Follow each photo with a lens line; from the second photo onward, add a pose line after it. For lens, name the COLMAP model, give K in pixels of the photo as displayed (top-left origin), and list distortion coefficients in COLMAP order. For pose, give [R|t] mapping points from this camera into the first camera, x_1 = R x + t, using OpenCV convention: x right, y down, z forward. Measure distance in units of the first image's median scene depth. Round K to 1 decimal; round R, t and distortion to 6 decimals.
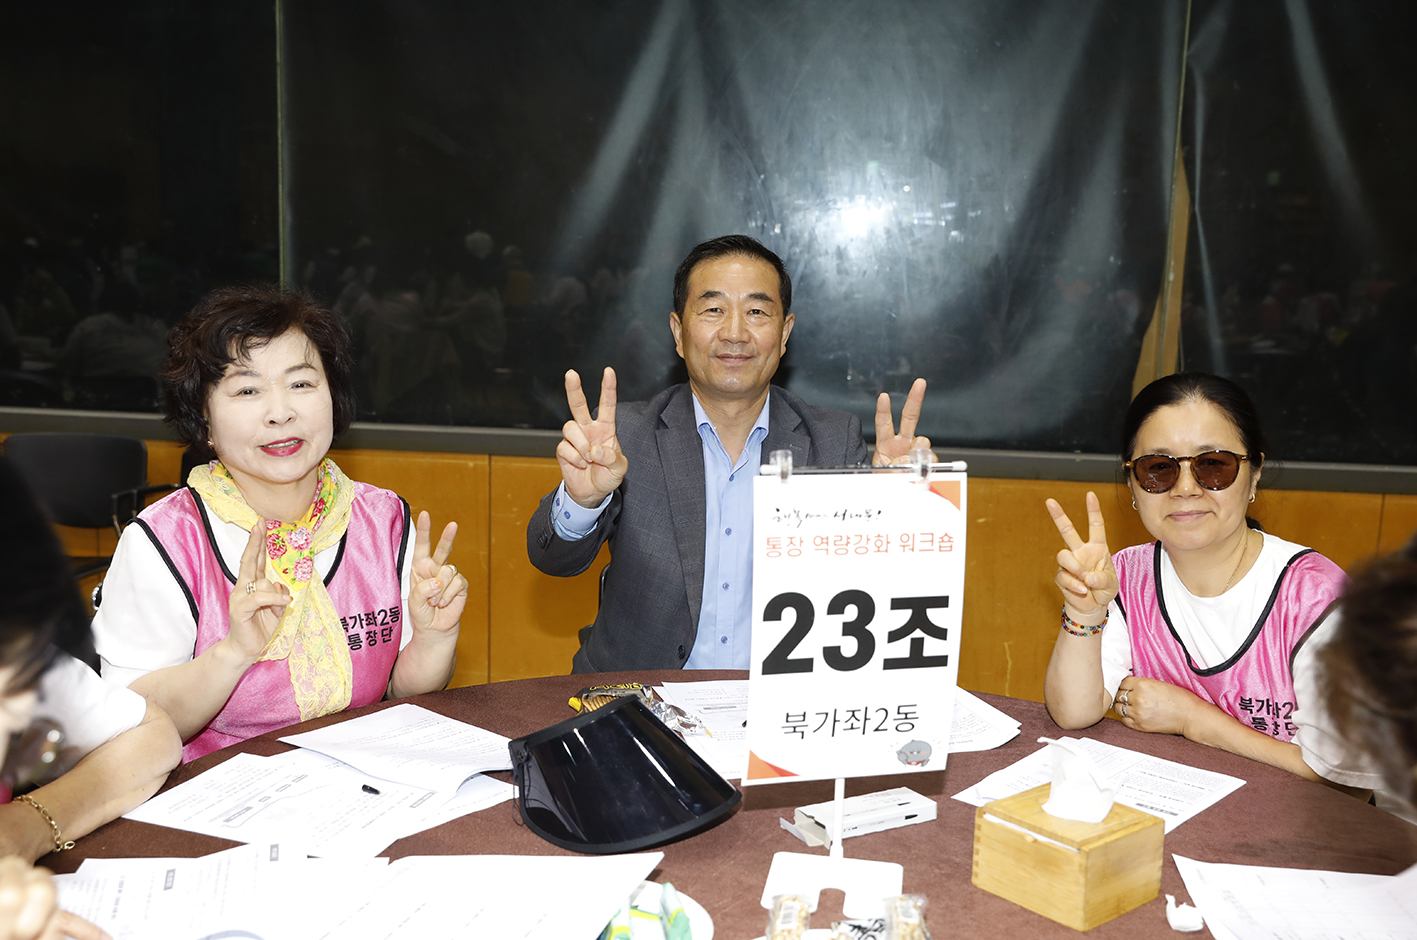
lens RADIAL K [[1479.1, 0, 708.5], [0, 1479.1, 470.0], [0, 0, 1]] dist [-0.008252, -0.003749]
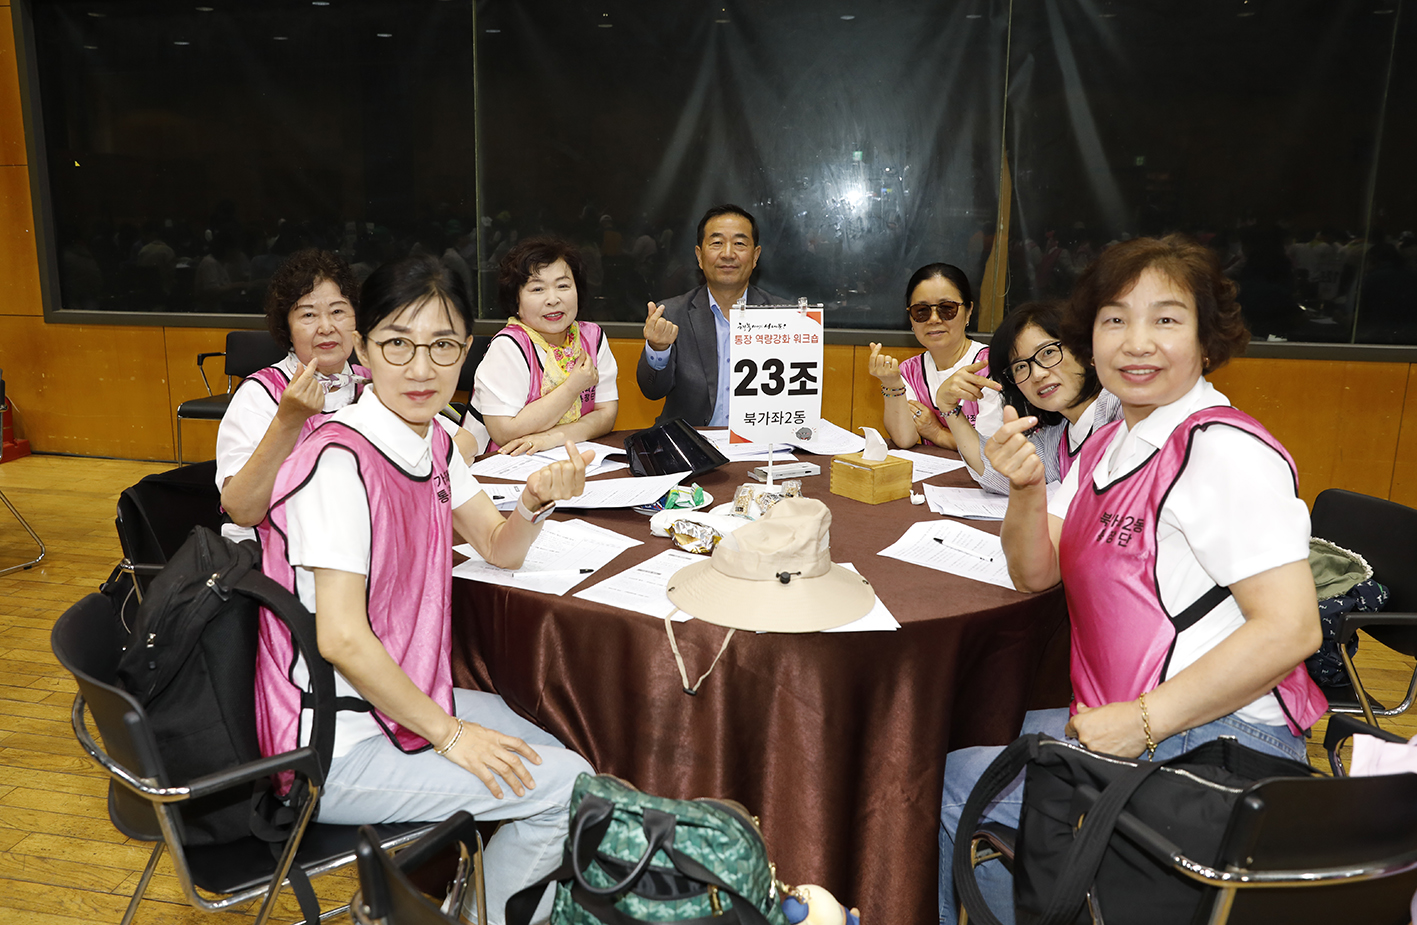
lens RADIAL K [[1184.3, 0, 708.5], [0, 1184.3, 462.5], [0, 0, 1]] dist [-0.000082, -0.001920]
pose [[0.999280, -0.013866, -0.035310, 0.057605], [0.015661, 0.998571, 0.051089, 0.143270], [0.034551, -0.051605, 0.998070, -0.839193]]
